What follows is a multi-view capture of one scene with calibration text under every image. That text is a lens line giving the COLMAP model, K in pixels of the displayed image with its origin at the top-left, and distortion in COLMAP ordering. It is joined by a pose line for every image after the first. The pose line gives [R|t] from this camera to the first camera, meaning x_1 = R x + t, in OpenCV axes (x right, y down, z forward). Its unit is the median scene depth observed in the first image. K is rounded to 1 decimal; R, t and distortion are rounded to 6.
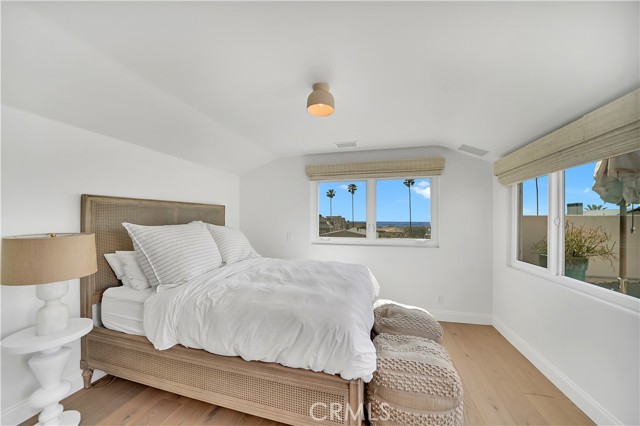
lens RADIAL K [[231.2, 0, 315.6], [0, 231.2, 216.9], [0, 0, 1]] dist [-0.018498, -0.000003]
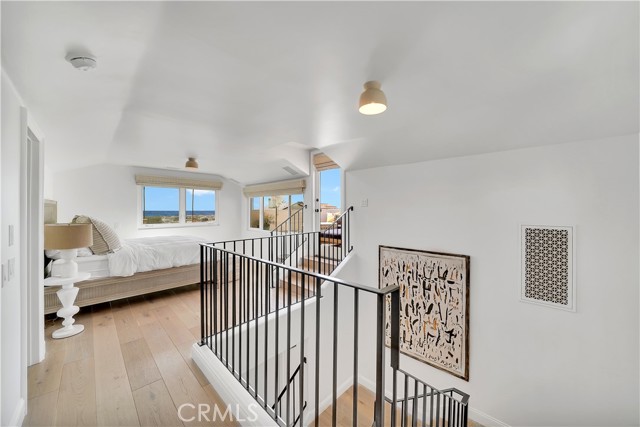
lens RADIAL K [[231.2, 0, 320.5], [0, 231.2, 210.1], [0, 0, 1]] dist [-0.018498, -0.000003]
pose [[0.490173, -0.006869, 0.871598, -0.924702], [-0.013459, 0.999790, 0.015449, -0.052486], [-0.871521, -0.019304, 0.489978, -0.896337]]
